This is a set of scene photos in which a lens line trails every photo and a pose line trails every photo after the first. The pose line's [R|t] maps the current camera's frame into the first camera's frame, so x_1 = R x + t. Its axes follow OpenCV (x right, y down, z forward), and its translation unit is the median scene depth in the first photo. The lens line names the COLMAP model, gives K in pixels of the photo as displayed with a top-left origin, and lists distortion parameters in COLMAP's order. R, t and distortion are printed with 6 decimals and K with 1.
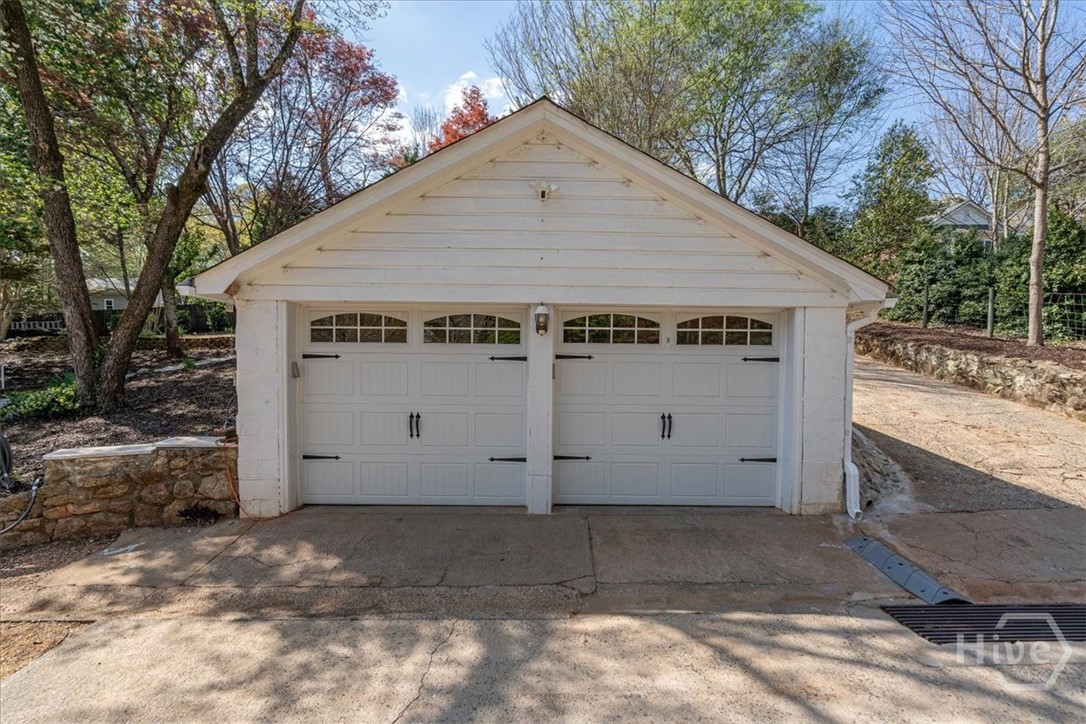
lens RADIAL K [[510.9, 0, 543.0], [0, 510.9, 362.0], [0, 0, 1]] dist [-0.000004, -0.000075]
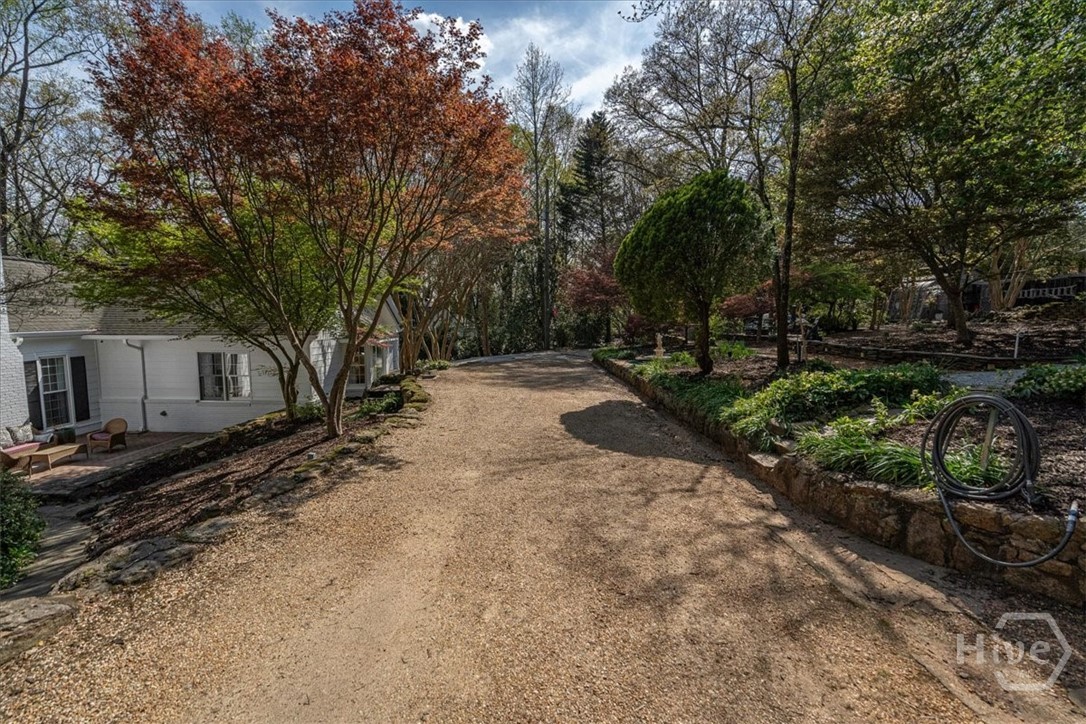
lens RADIAL K [[510.9, 0, 543.0], [0, 510.9, 362.0], [0, 0, 1]] dist [-0.000004, -0.000075]
pose [[0.026218, 0.091513, -0.995459, -0.121438], [-0.036859, 0.995212, 0.090520, 0.005650], [0.998976, 0.034318, 0.029466, 0.096717]]
